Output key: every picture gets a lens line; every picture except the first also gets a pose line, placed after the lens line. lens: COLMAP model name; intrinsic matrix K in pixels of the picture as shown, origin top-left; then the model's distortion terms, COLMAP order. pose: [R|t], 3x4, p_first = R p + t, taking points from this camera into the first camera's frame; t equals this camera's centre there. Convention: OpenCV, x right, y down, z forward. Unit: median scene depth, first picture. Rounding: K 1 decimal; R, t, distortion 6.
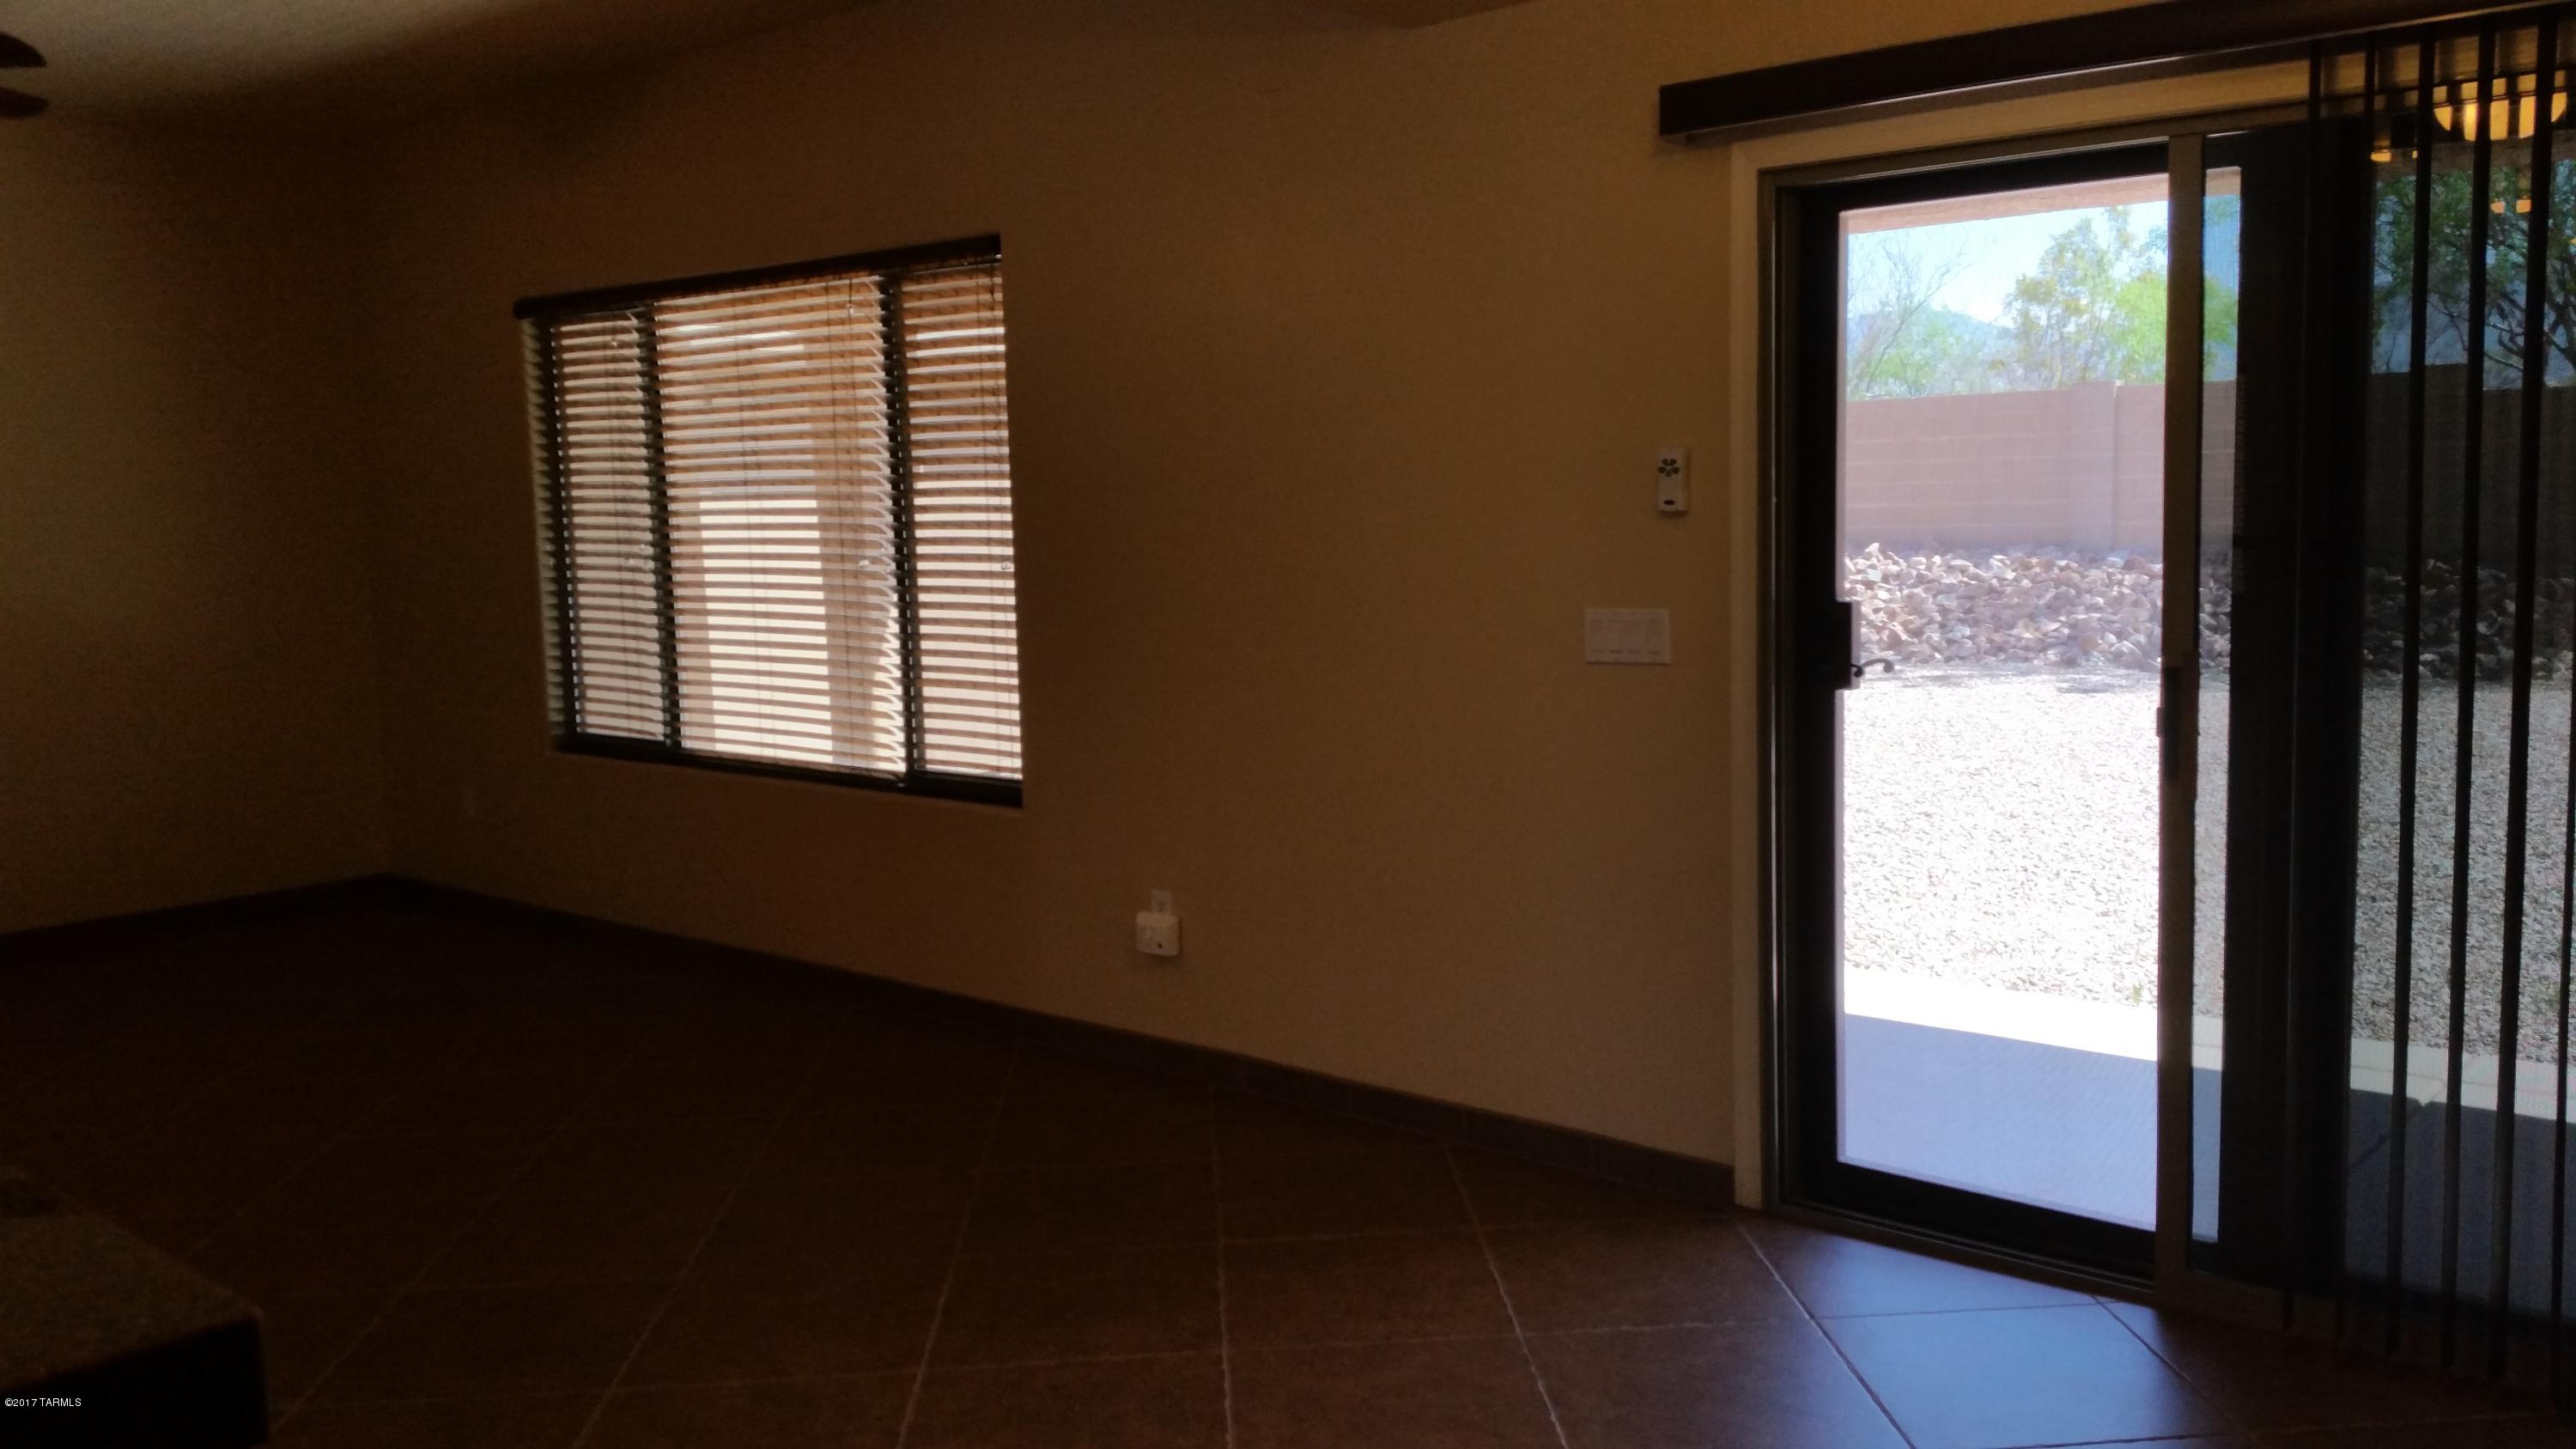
lens RADIAL K [[2094.2, 0, 1267.1], [0, 2094.2, 734.8], [0, 0, 1]] dist [0.070531, -0.081987]
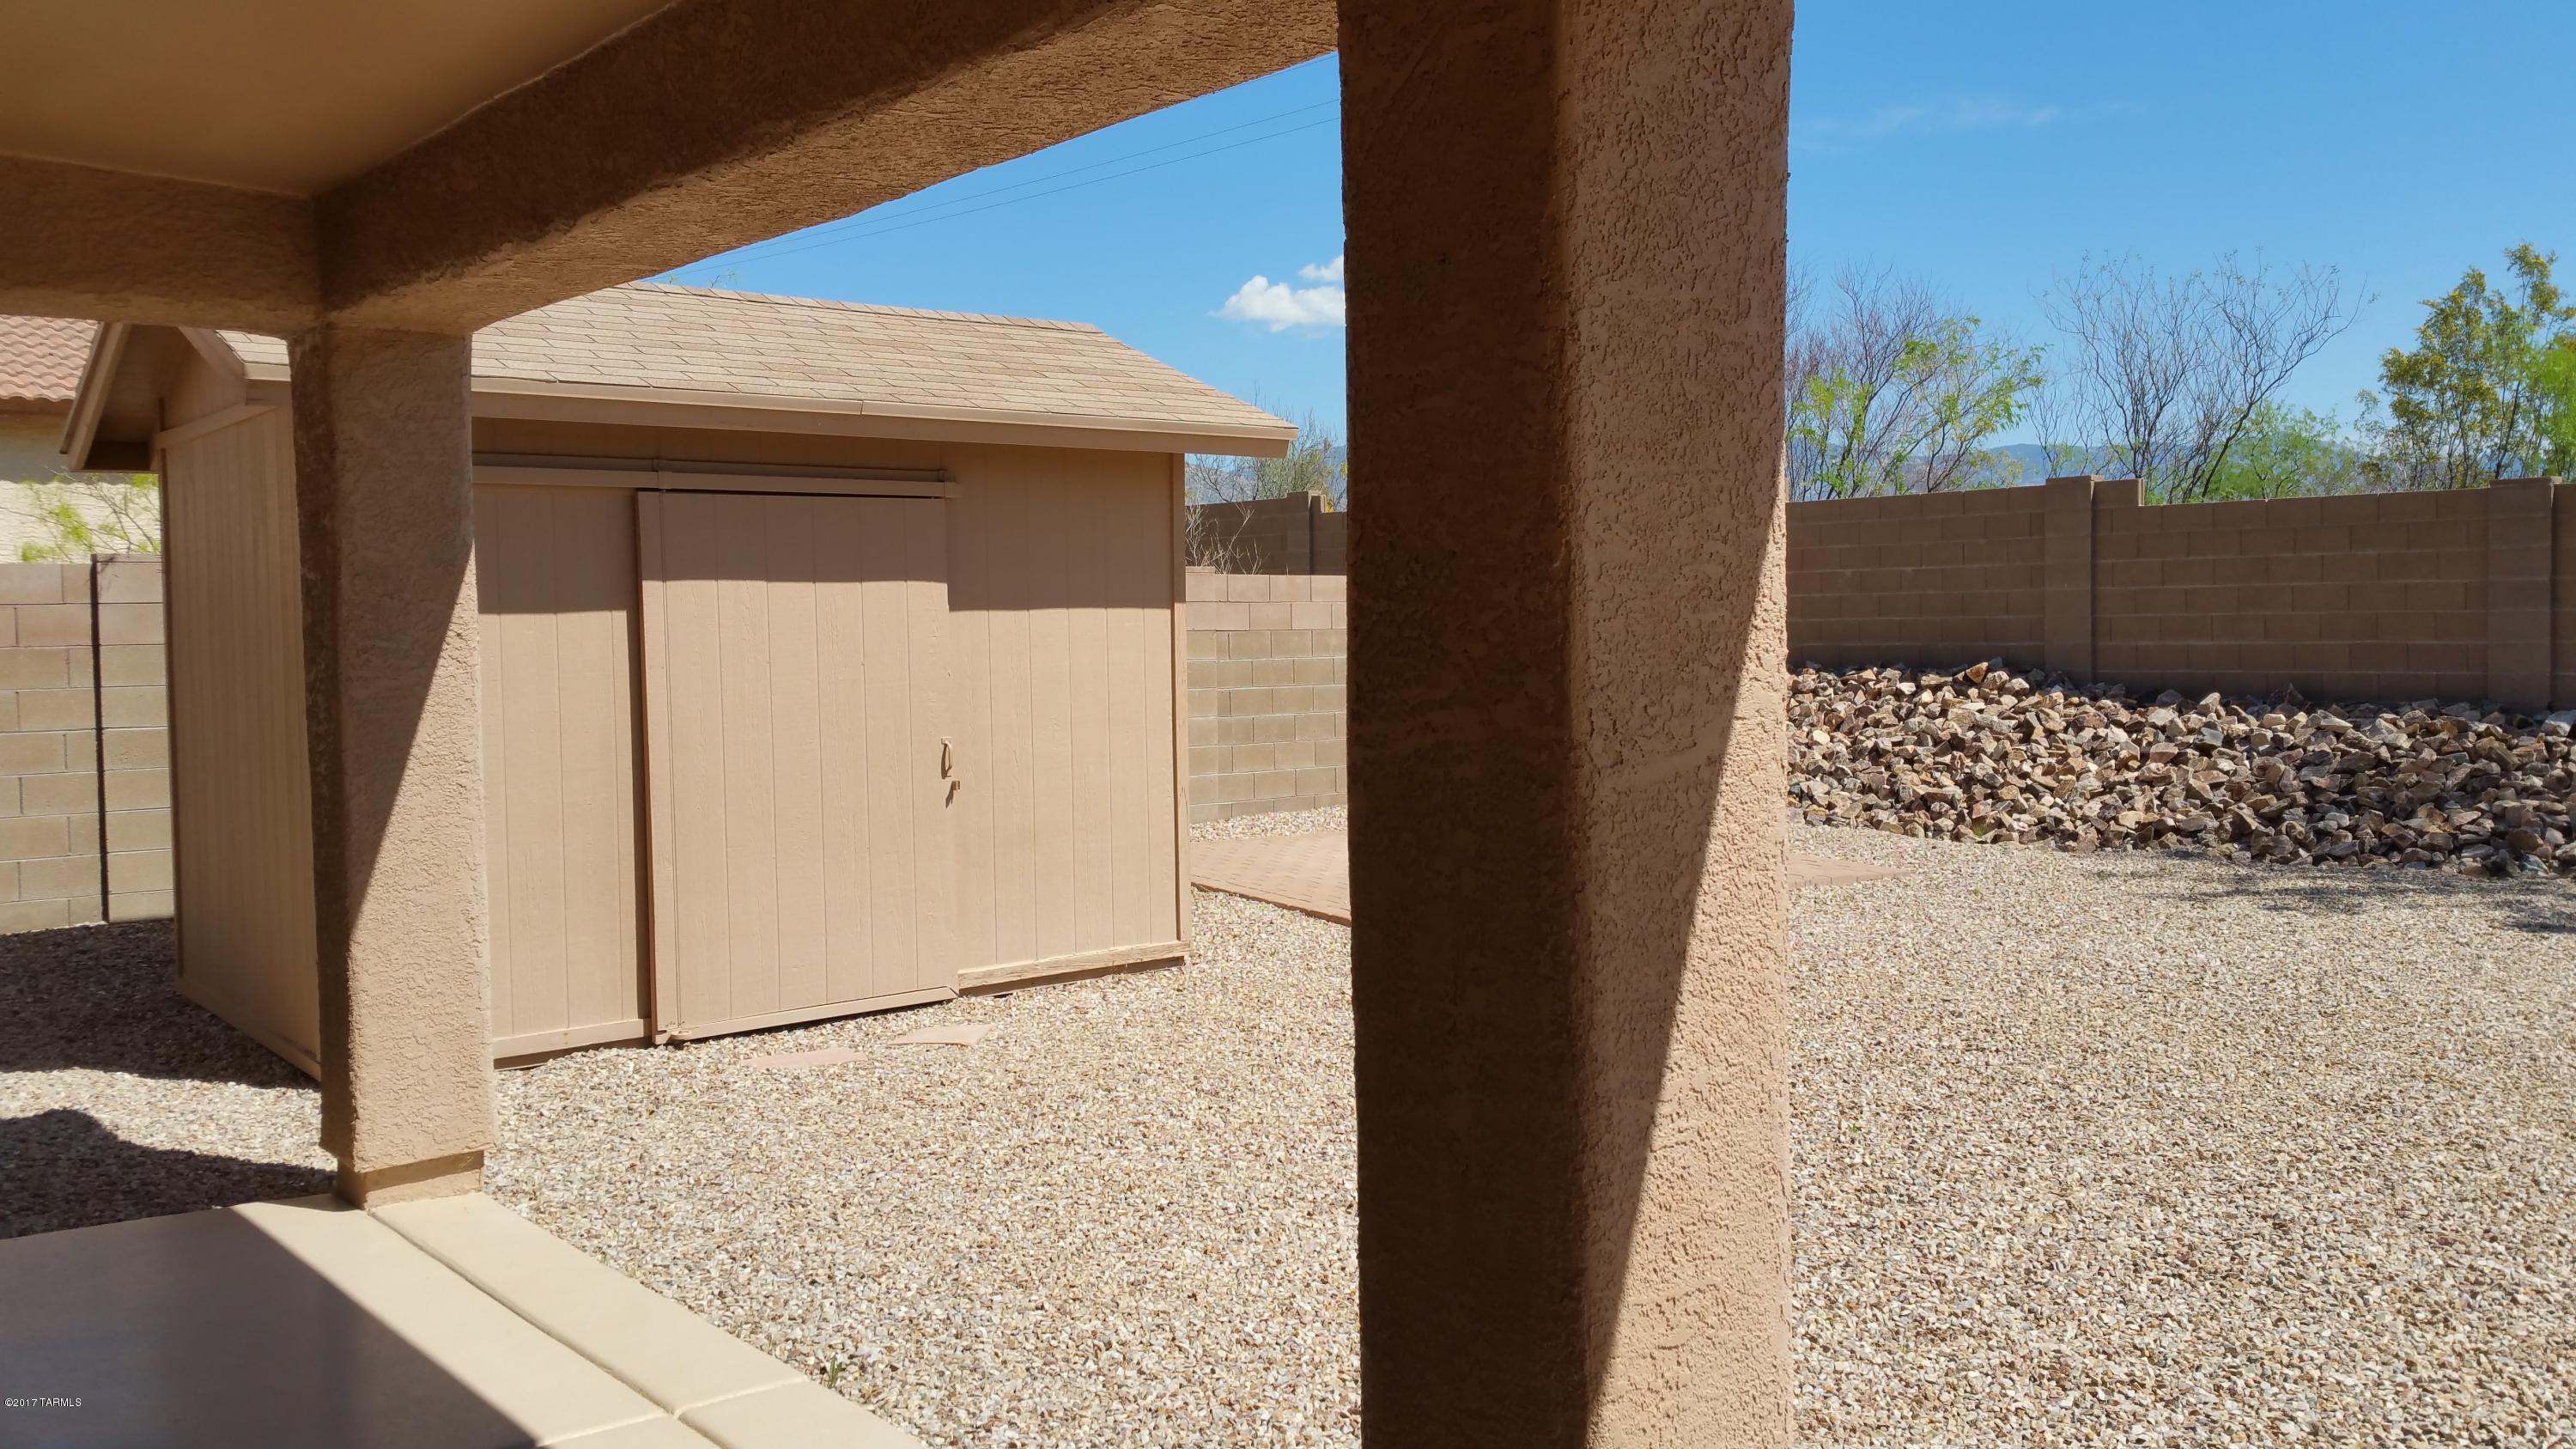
lens RADIAL K [[2094.2, 0, 1305.8], [0, 2094.2, 696.3], [0, 0, 1]] dist [0.070531, -0.081987]
pose [[0.991001, 0.013354, -0.133189, 0.069722], [-0.021313, 0.998059, -0.058513, -0.040412], [0.132149, 0.060825, 0.989362, 0.214824]]
